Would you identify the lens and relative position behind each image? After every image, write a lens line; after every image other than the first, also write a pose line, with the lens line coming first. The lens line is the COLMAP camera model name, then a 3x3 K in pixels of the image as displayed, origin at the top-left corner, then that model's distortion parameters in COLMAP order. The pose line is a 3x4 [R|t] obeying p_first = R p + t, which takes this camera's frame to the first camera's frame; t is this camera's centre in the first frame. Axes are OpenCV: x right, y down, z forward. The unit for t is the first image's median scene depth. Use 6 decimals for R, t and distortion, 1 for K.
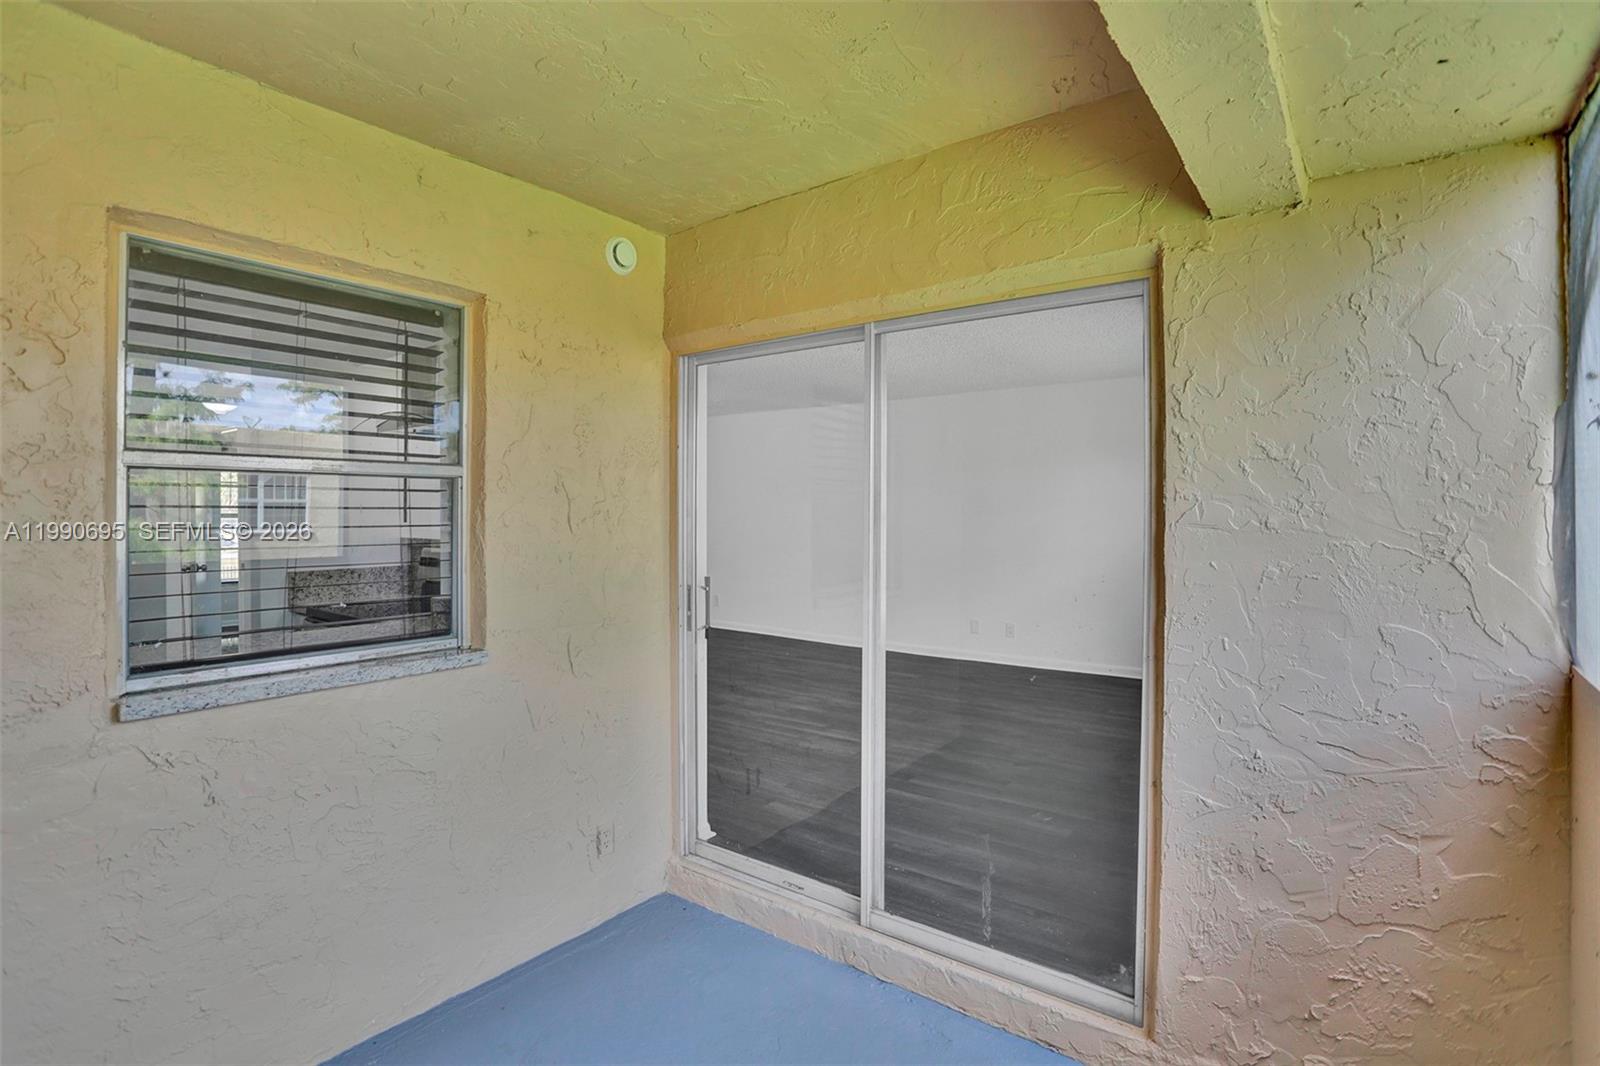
lens RADIAL K [[798.8, 0, 780.1], [0, 798.8, 508.8], [0, 0, 1]] dist [-0.038367, 0.016121]
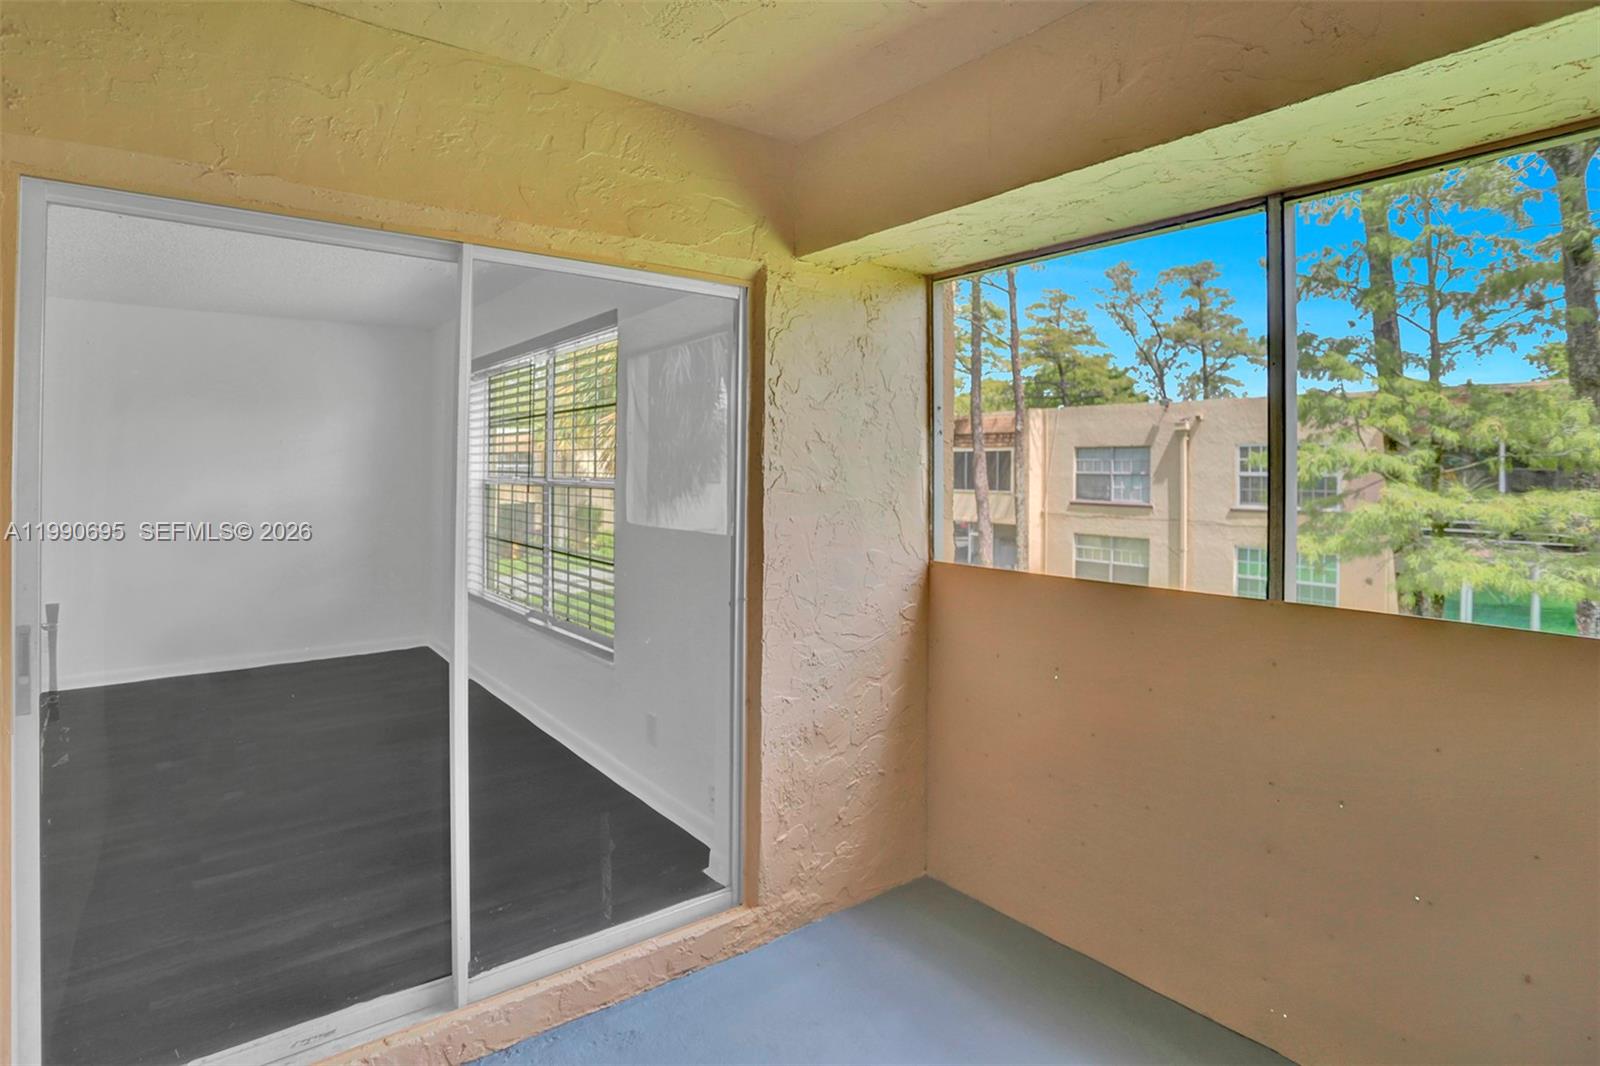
lens RADIAL K [[840.7, 0, 780.2], [0, 840.7, 468.7], [0, 0, 1]] dist [-0.051568, 0.005172]
pose [[0.259747, -0.004838, 0.965665, -0.787046], [-0.001354, 0.999985, 0.005374, -0.021348], [-0.965676, -0.002703, 0.259736, 0.631313]]
